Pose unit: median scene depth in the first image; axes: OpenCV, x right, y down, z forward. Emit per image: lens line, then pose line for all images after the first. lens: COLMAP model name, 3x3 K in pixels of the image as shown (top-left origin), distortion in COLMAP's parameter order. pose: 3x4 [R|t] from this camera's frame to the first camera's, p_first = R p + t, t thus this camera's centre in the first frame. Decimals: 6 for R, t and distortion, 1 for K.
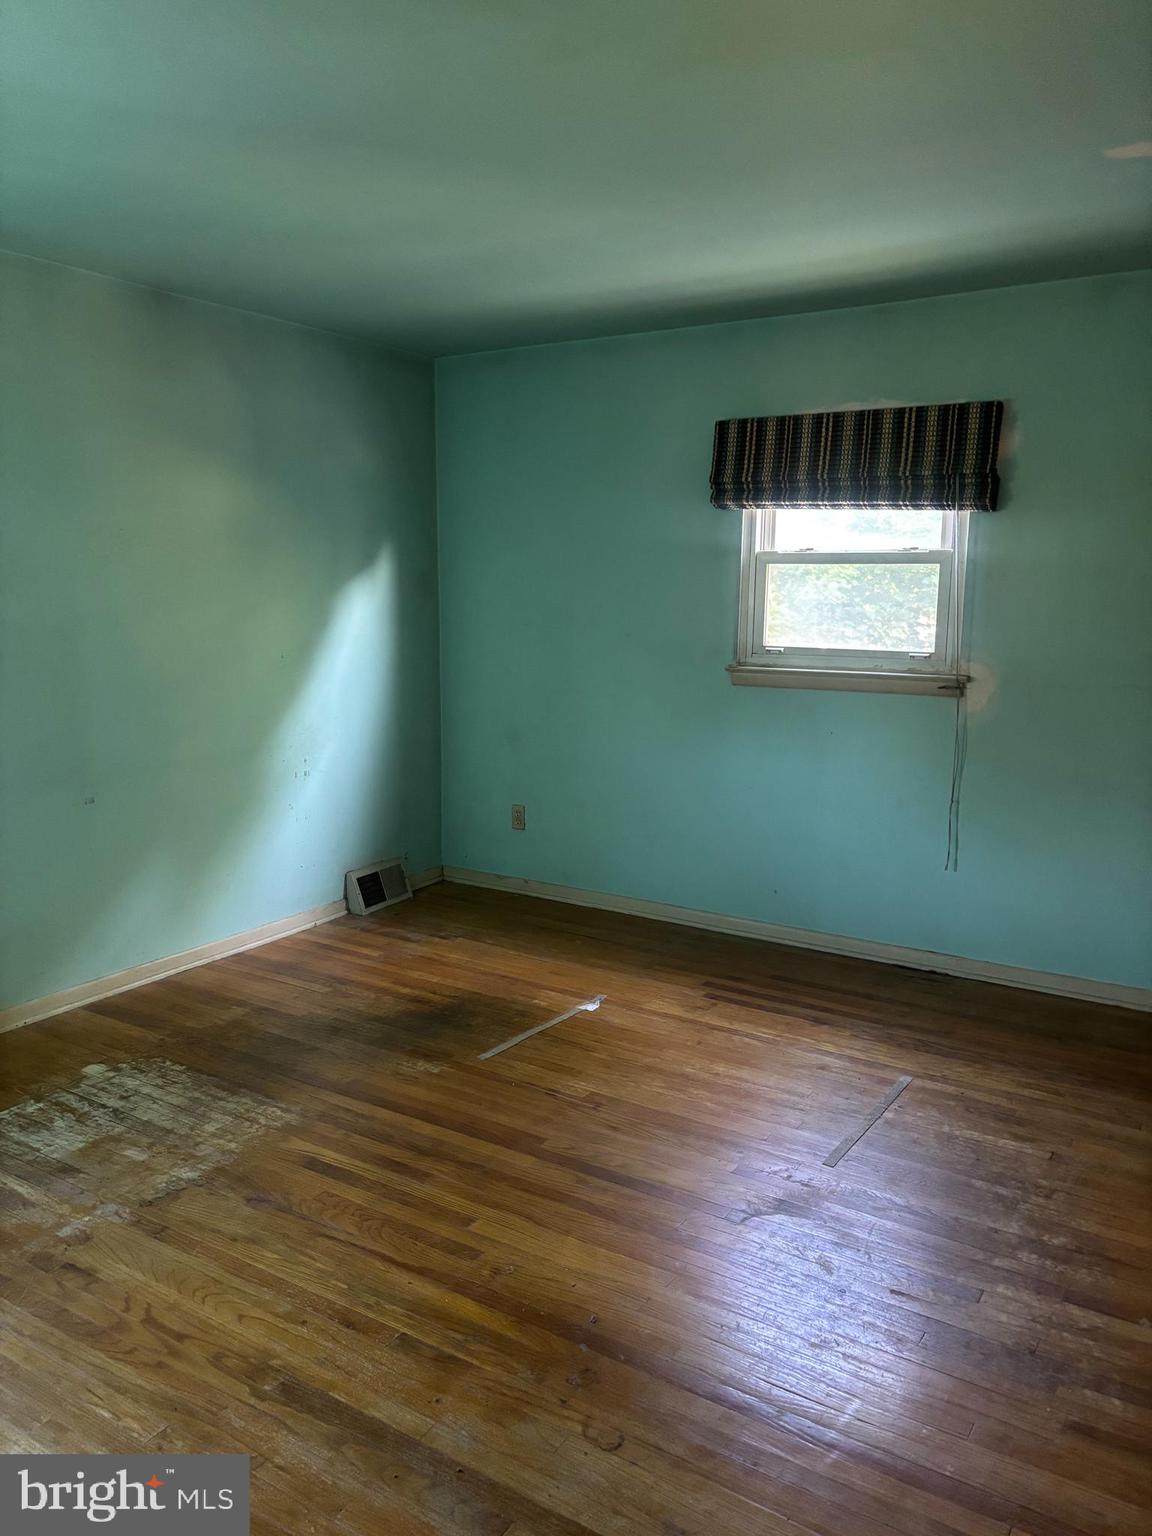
lens RADIAL K [[1163.9, 0, 571.6], [0, 1163.9, 767.4], [0, 0, 1]] dist [0.039854, -0.027191]
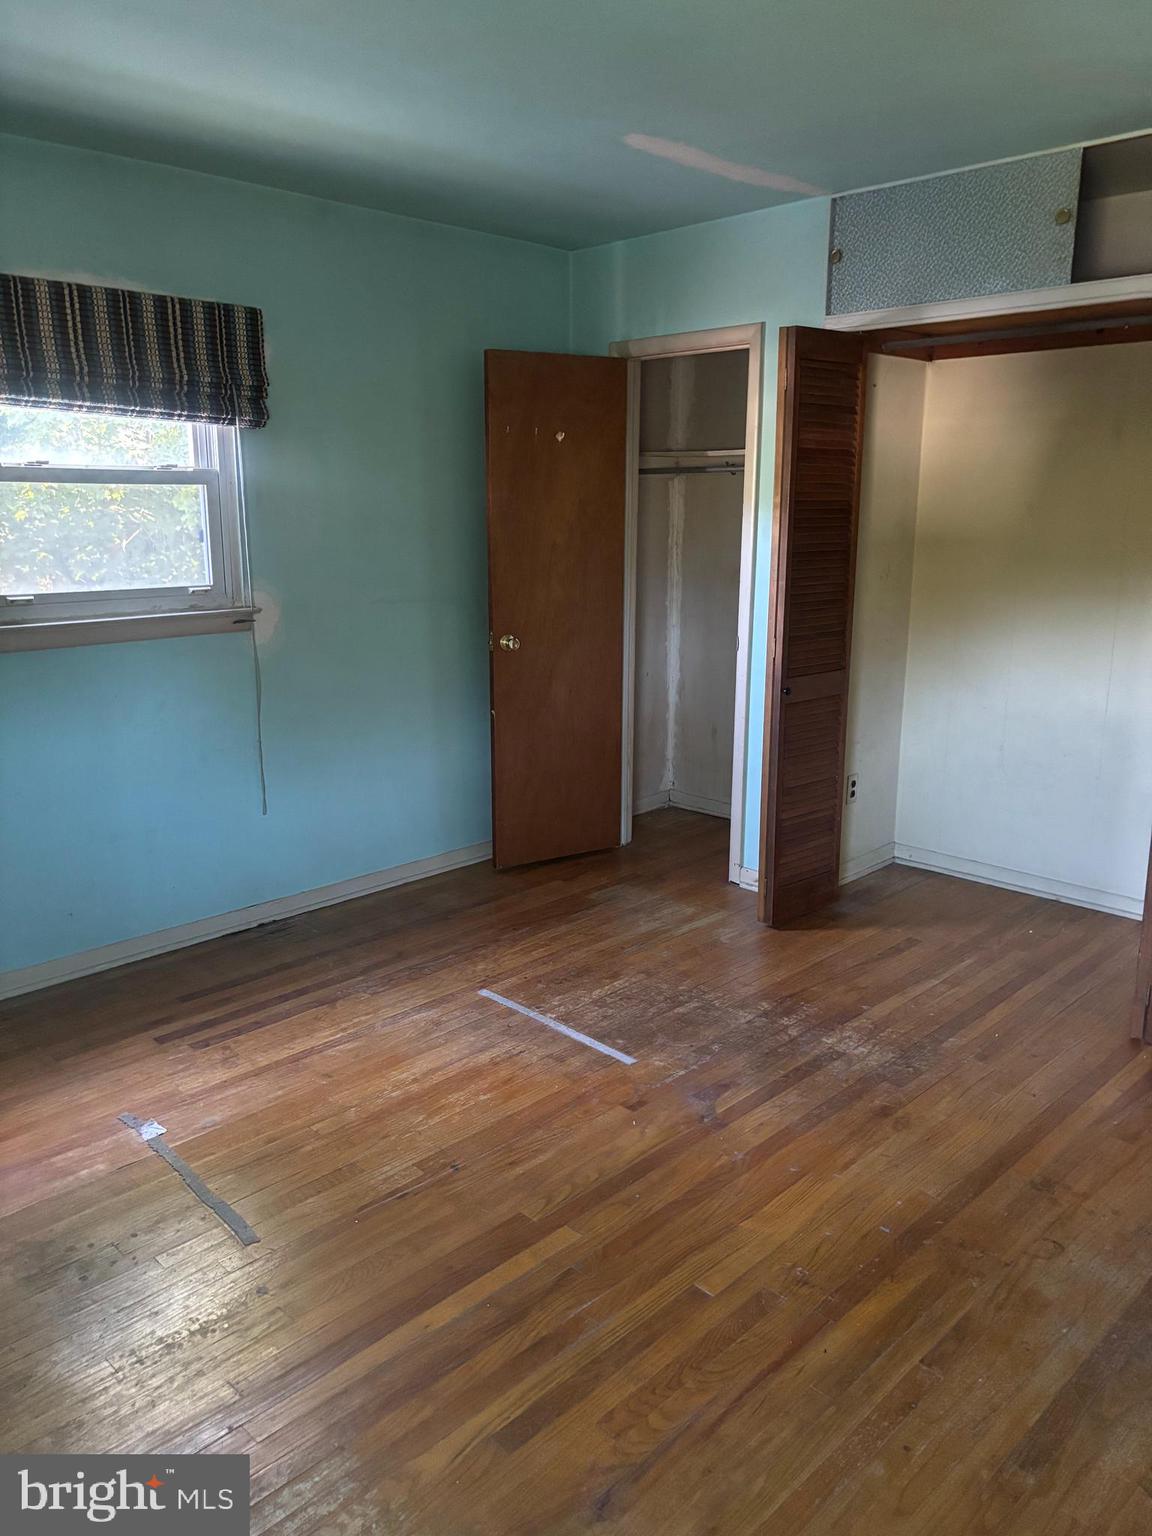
lens RADIAL K [[1163.9, 0, 569.2], [0, 1163.9, 766.1], [0, 0, 1]] dist [0.039854, -0.027191]
pose [[0.216568, -0.231316, 0.948468, -0.541055], [0.159014, 0.966909, 0.199505, -0.104705], [-0.963230, 0.107613, 0.246184, 0.559636]]
